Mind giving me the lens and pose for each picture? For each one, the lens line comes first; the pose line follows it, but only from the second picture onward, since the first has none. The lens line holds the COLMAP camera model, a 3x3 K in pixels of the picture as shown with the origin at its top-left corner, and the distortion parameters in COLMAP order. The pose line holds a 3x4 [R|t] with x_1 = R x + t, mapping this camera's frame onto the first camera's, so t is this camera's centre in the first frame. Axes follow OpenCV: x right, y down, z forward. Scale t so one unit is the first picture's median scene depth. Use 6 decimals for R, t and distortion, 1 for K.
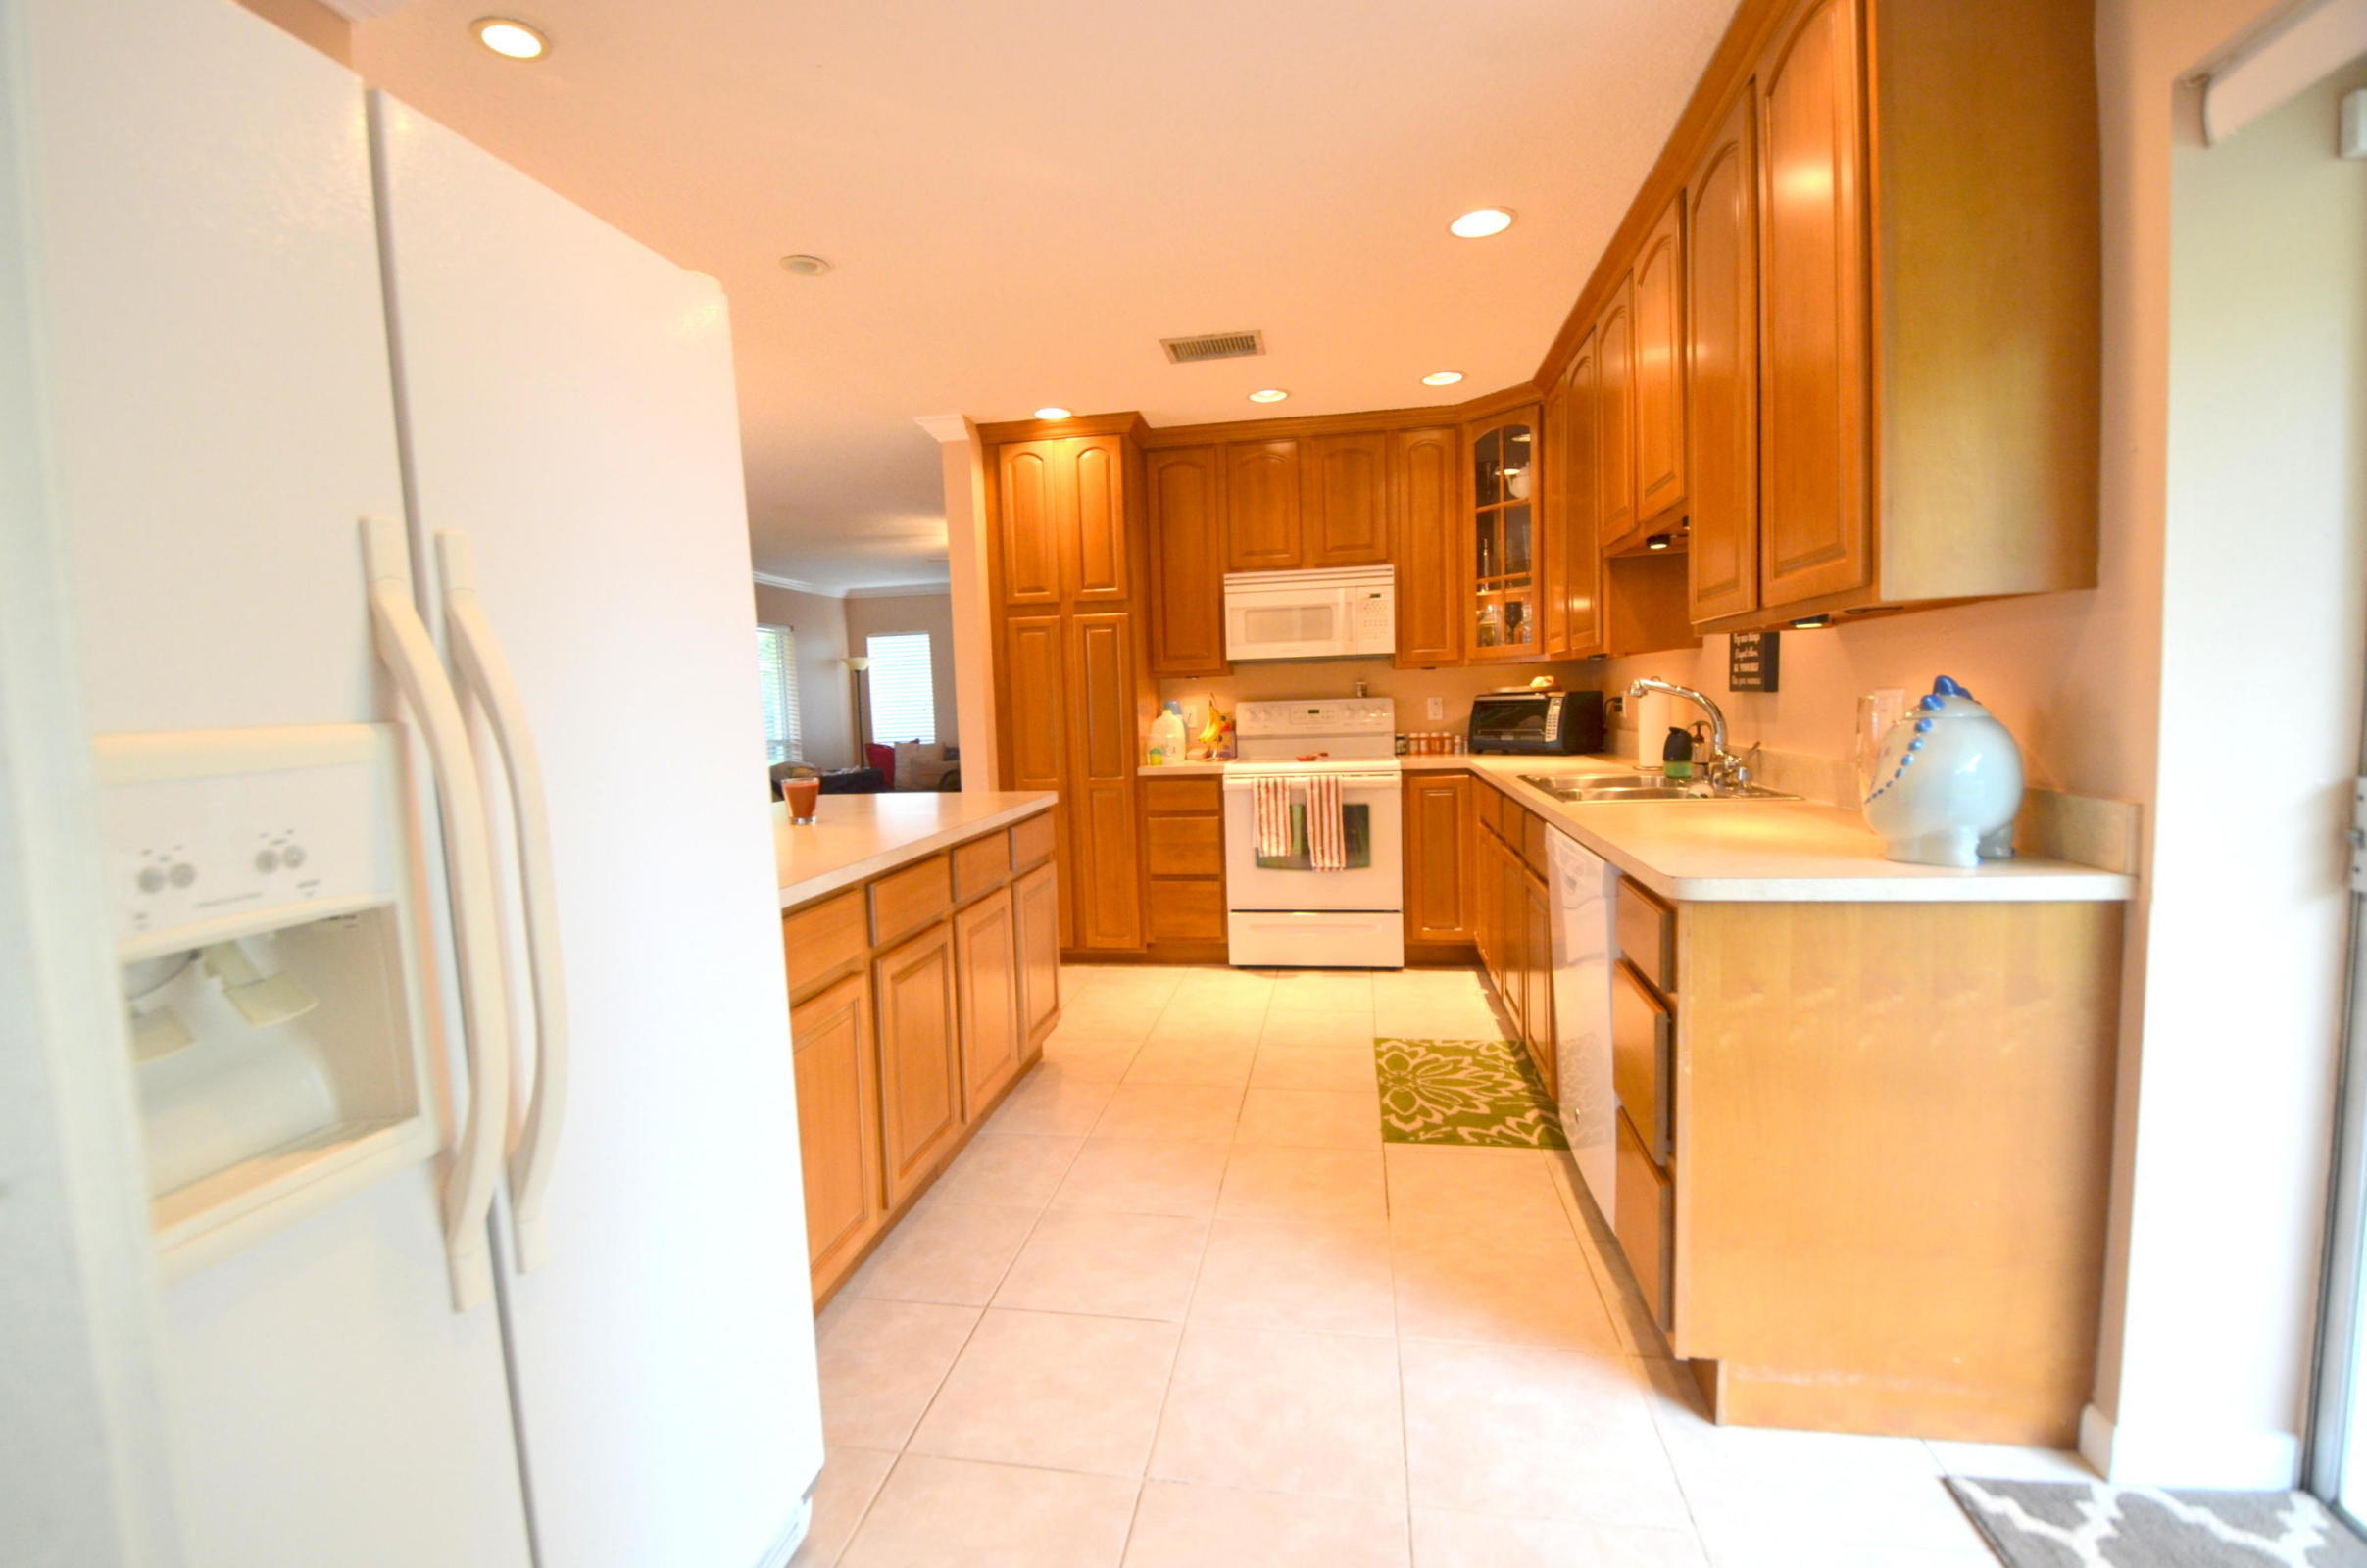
lens RADIAL K [[1033.8, 0, 1150.9], [0, 1033.8, 794.4], [0, 0, 1]] dist [-0.004058, -0.005743]
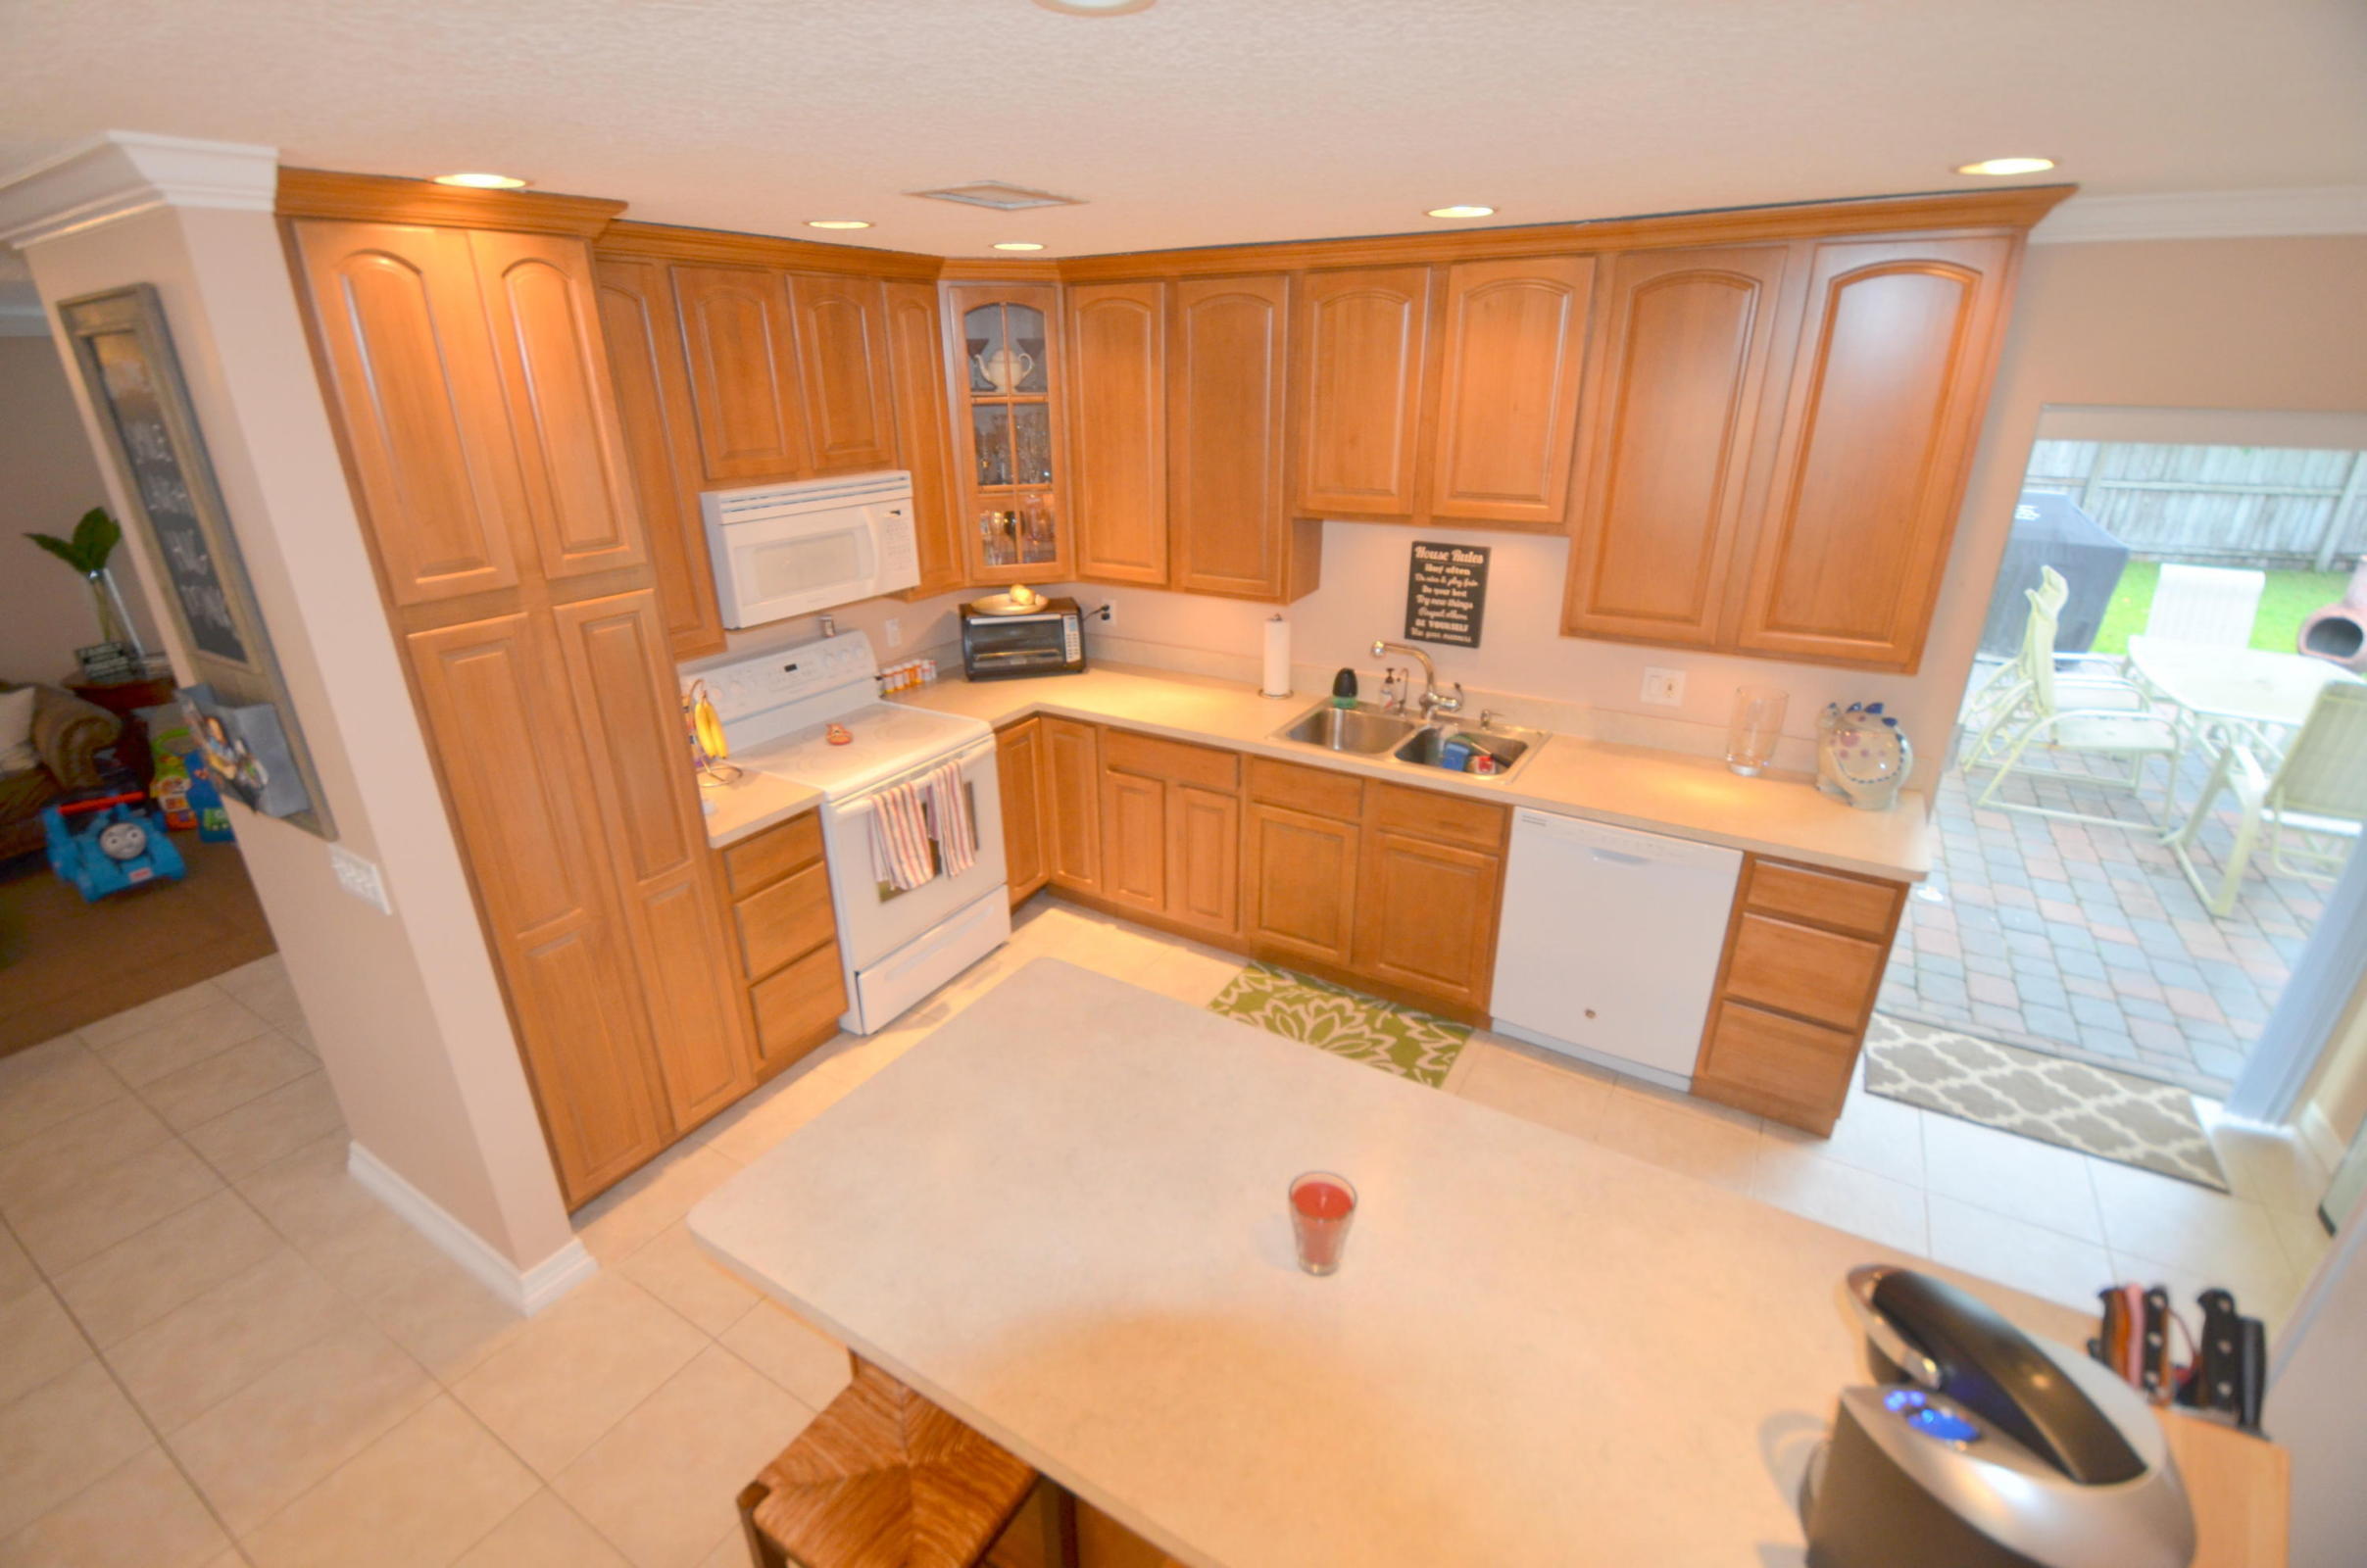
lens RADIAL K [[1033.8, 0, 1173.9], [0, 1033.8, 796.8], [0, 0, 1]] dist [-0.004058, -0.005743]
pose [[0.351626, -0.332940, 0.874934, -0.446802], [0.081040, 0.941936, 0.325868, -0.227097], [-0.932626, -0.043679, 0.358191, 0.527017]]
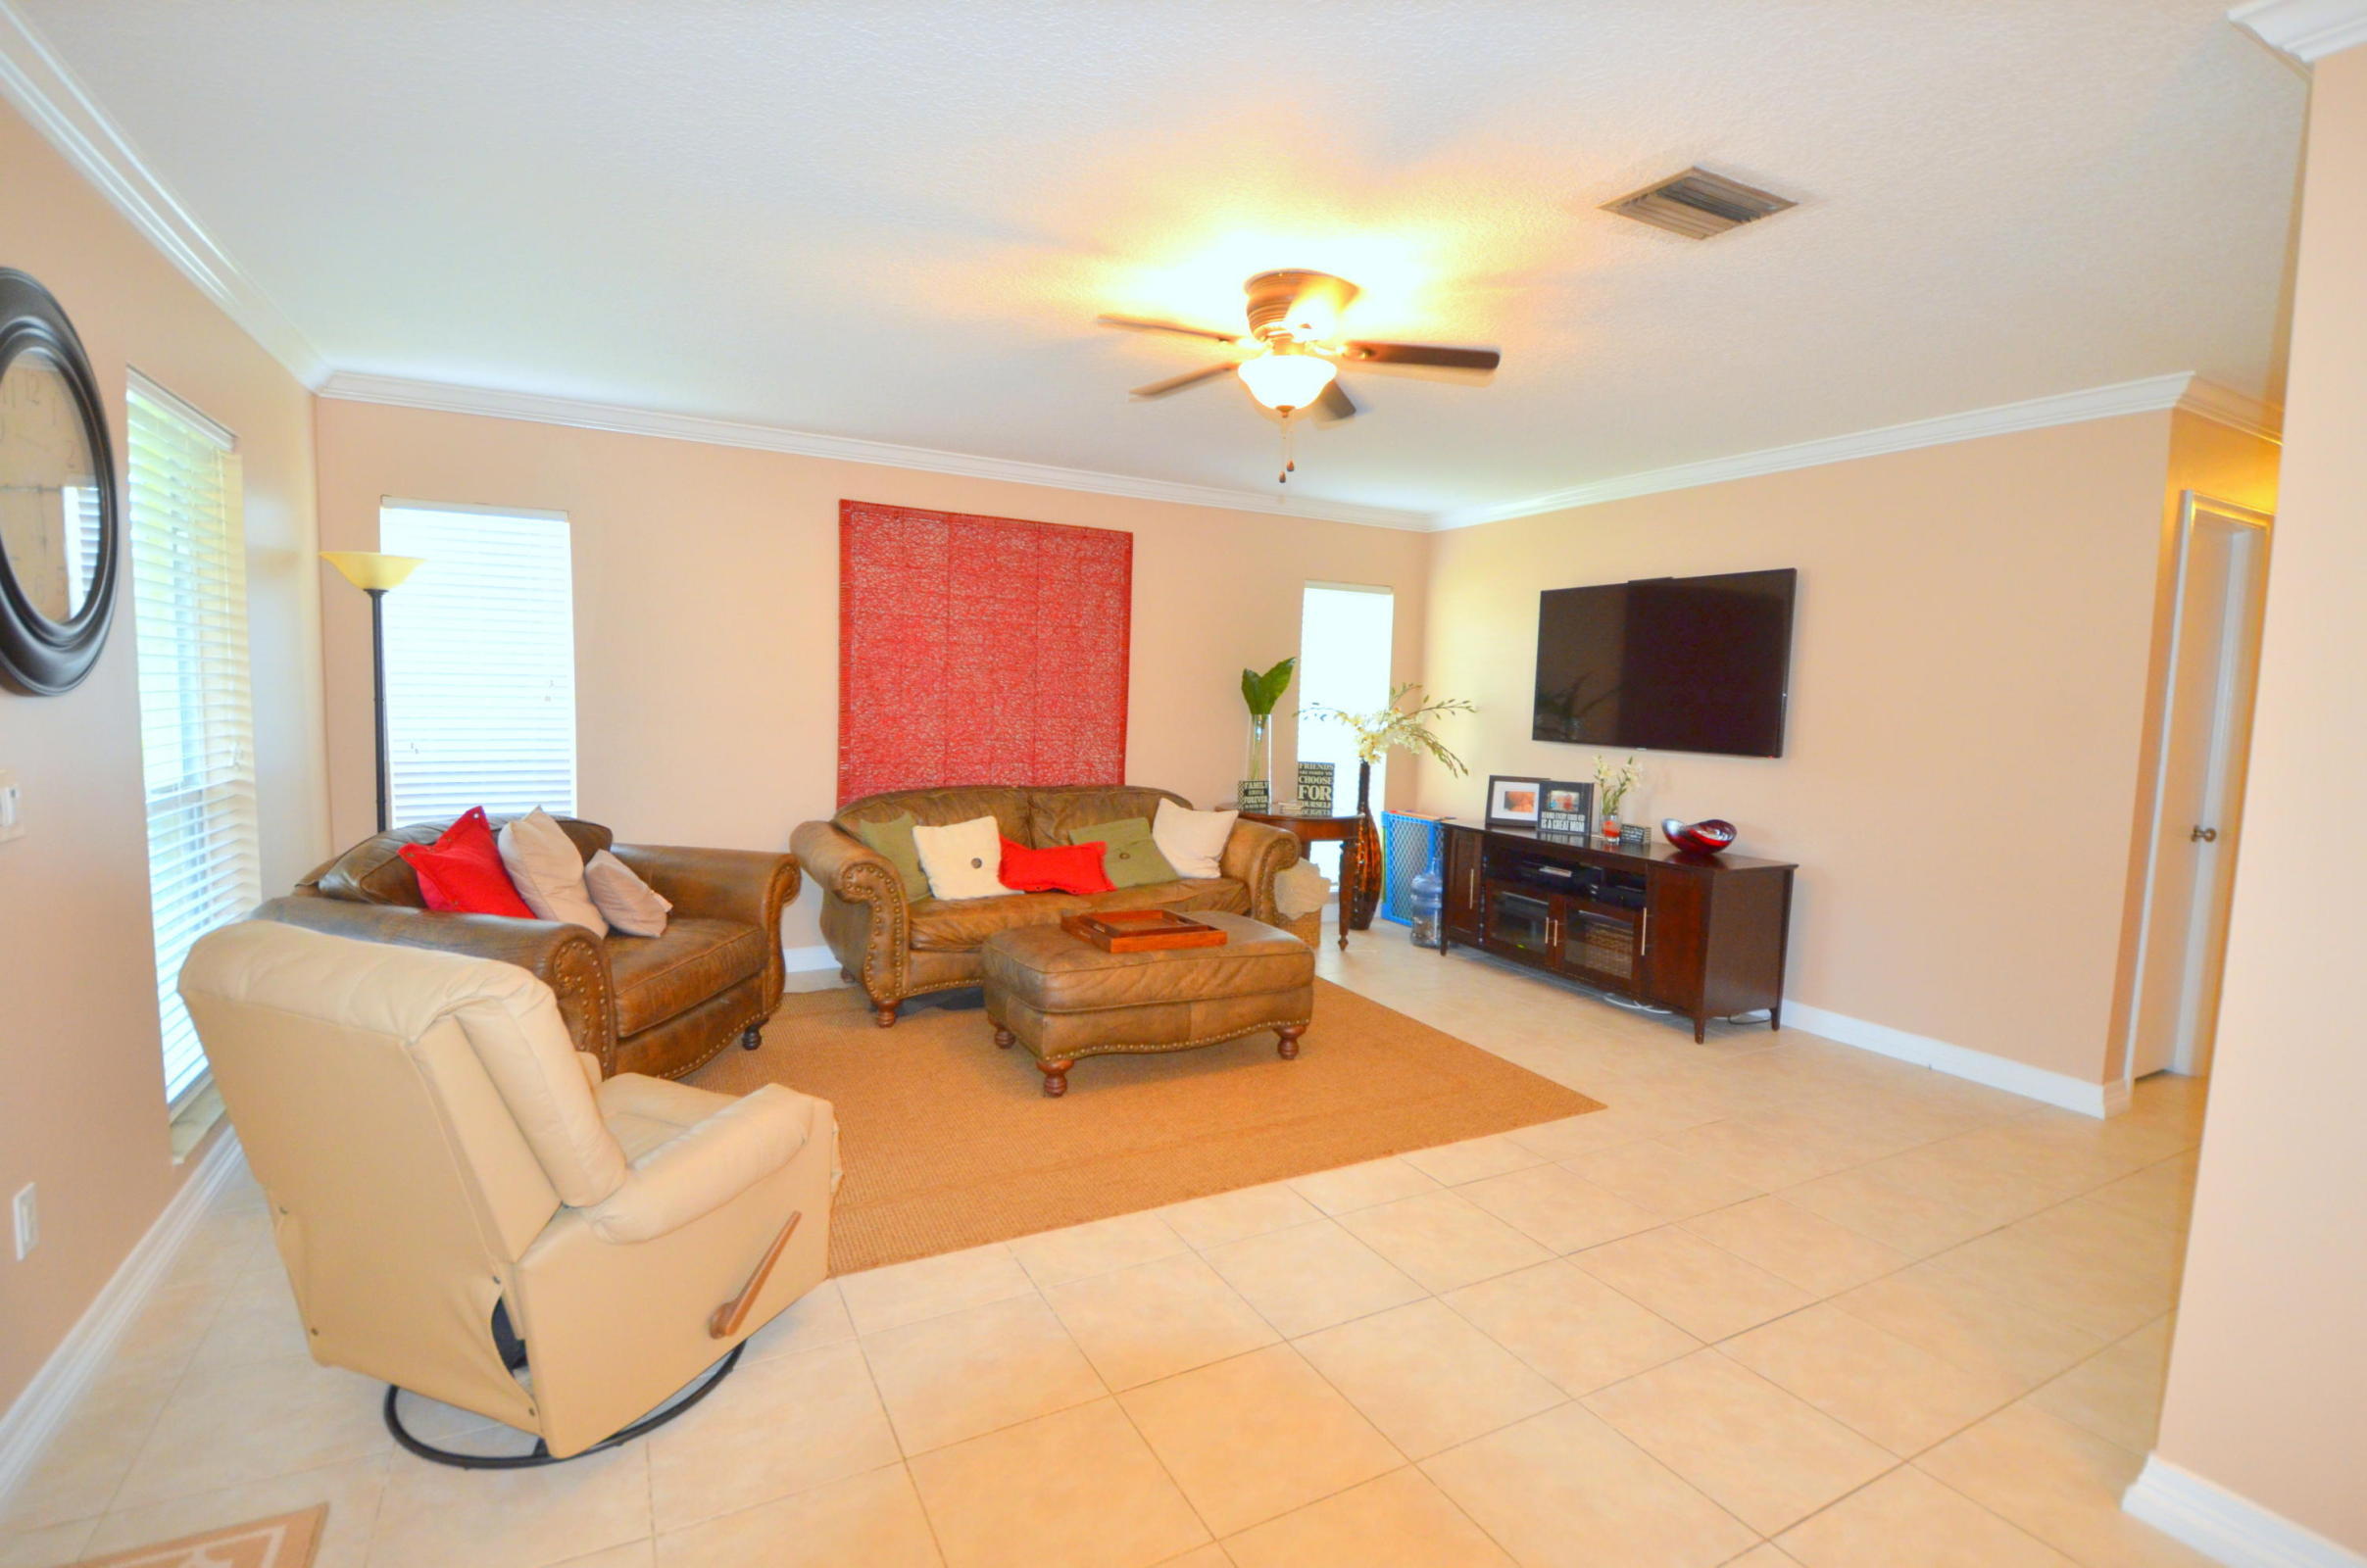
lens RADIAL K [[1095.7, 0, 1189.1], [0, 1095.7, 793.4], [0, 0, 1]] dist [-0.017540, -0.002391]
pose [[0.774744, -0.004220, 0.632261, -0.668760], [-0.001610, 0.999961, 0.008647, -0.110342], [-0.632273, -0.007717, 0.774707, 1.123513]]
